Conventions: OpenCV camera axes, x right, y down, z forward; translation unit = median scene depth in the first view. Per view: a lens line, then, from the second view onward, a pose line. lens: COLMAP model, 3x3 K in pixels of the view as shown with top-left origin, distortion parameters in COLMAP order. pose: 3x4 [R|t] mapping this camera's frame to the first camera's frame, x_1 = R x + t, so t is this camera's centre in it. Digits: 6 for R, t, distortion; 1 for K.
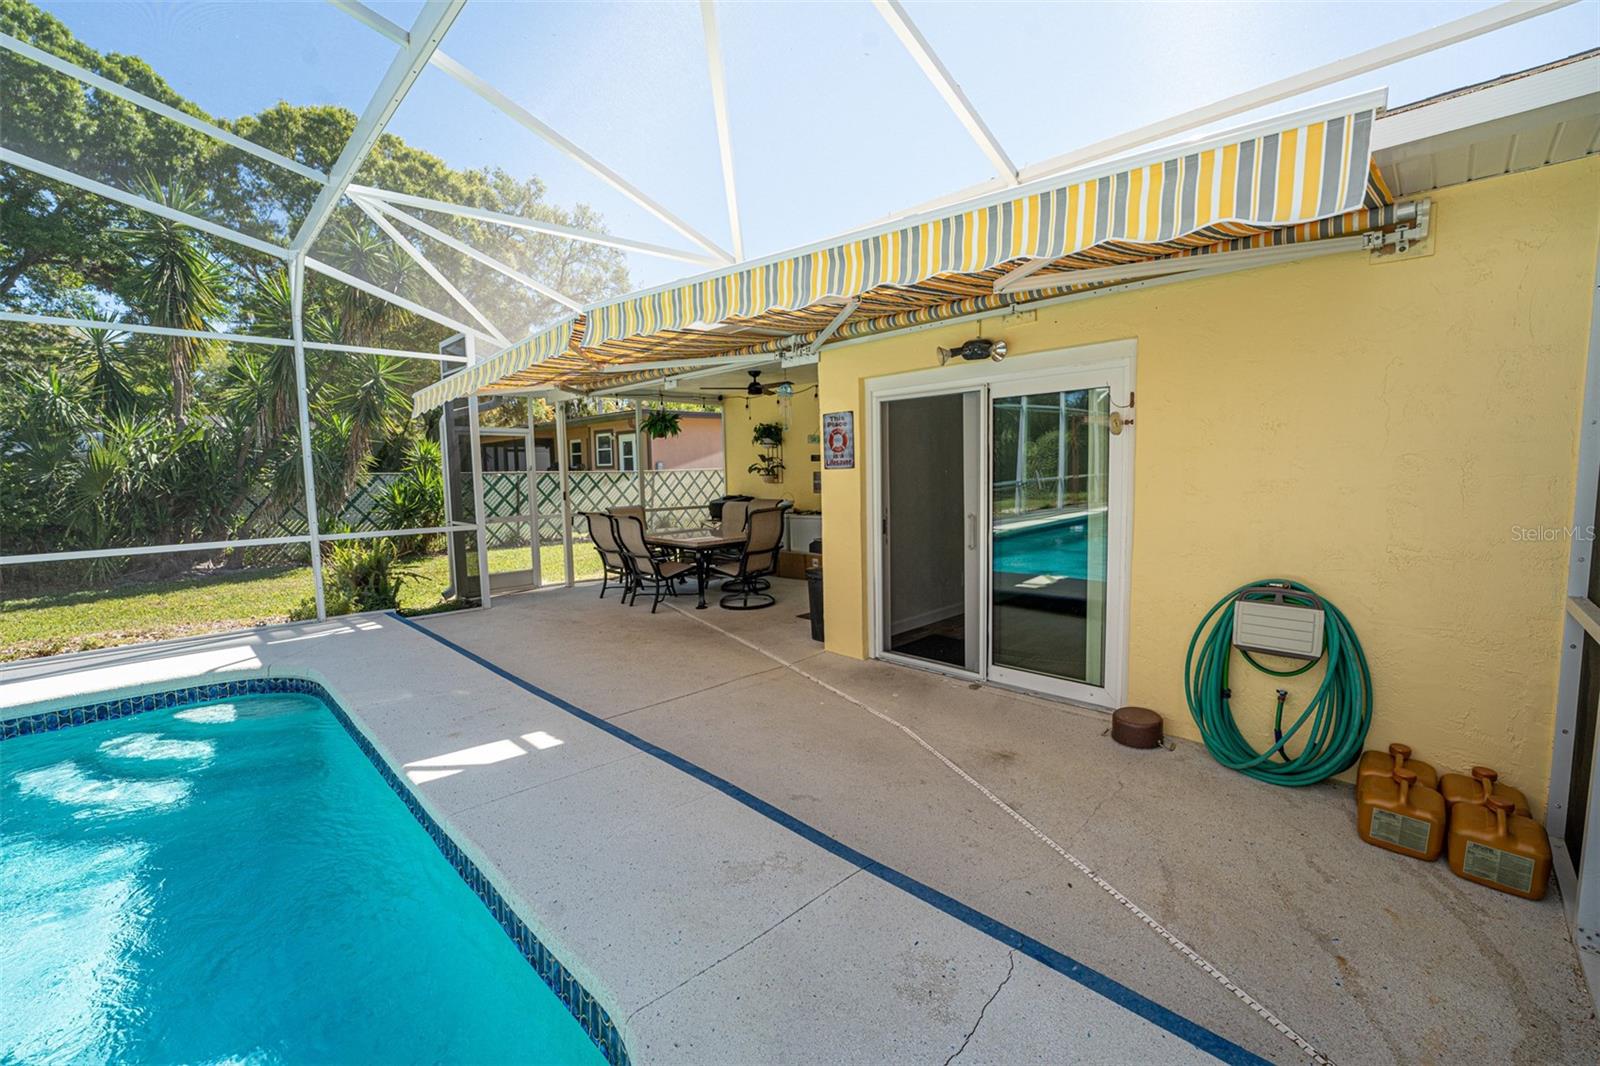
lens RADIAL K [[653.4, 0, 807.4], [0, 653.4, 535.6], [0, 0, 1]] dist [-0.020277, -0.000627]
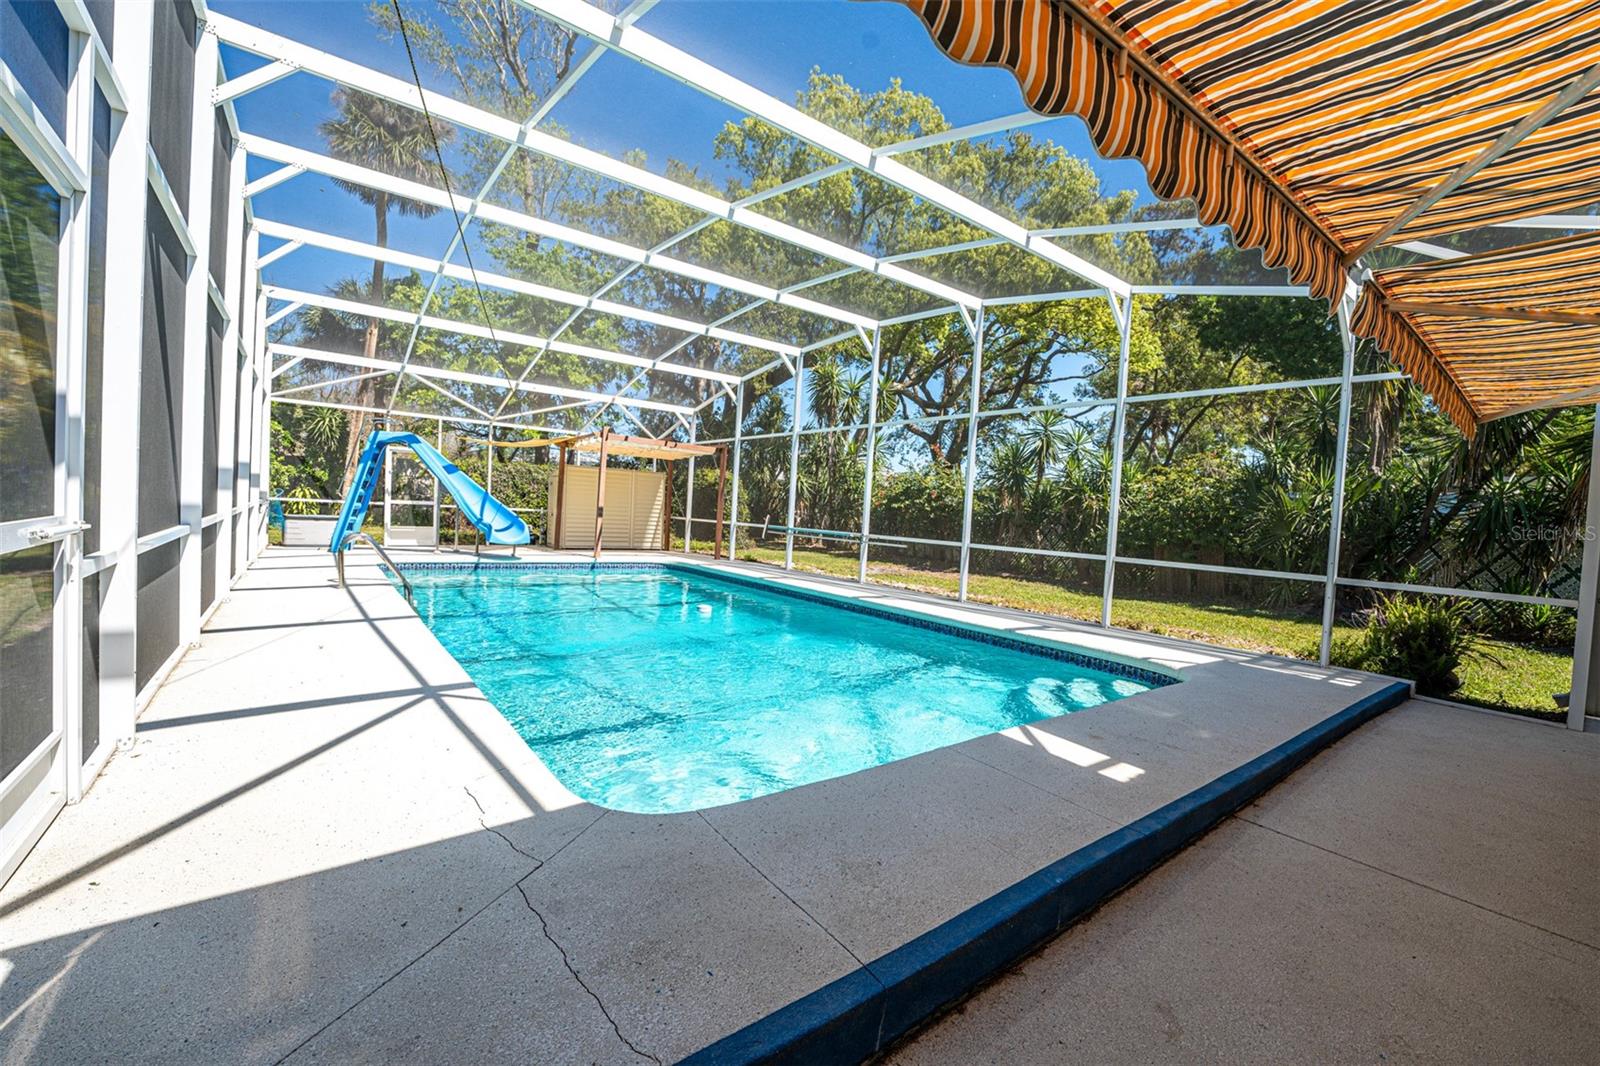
lens RADIAL K [[652.4, 0, 800.0], [0, 652.4, 533.0], [0, 0, 1]] dist [-0.026536, 0.000222]
pose [[-0.125688, 0.029896, -0.991619, 0.347142], [-0.164528, 0.985076, 0.050553, 0.009857], [0.978332, 0.169503, -0.118893, 0.408277]]
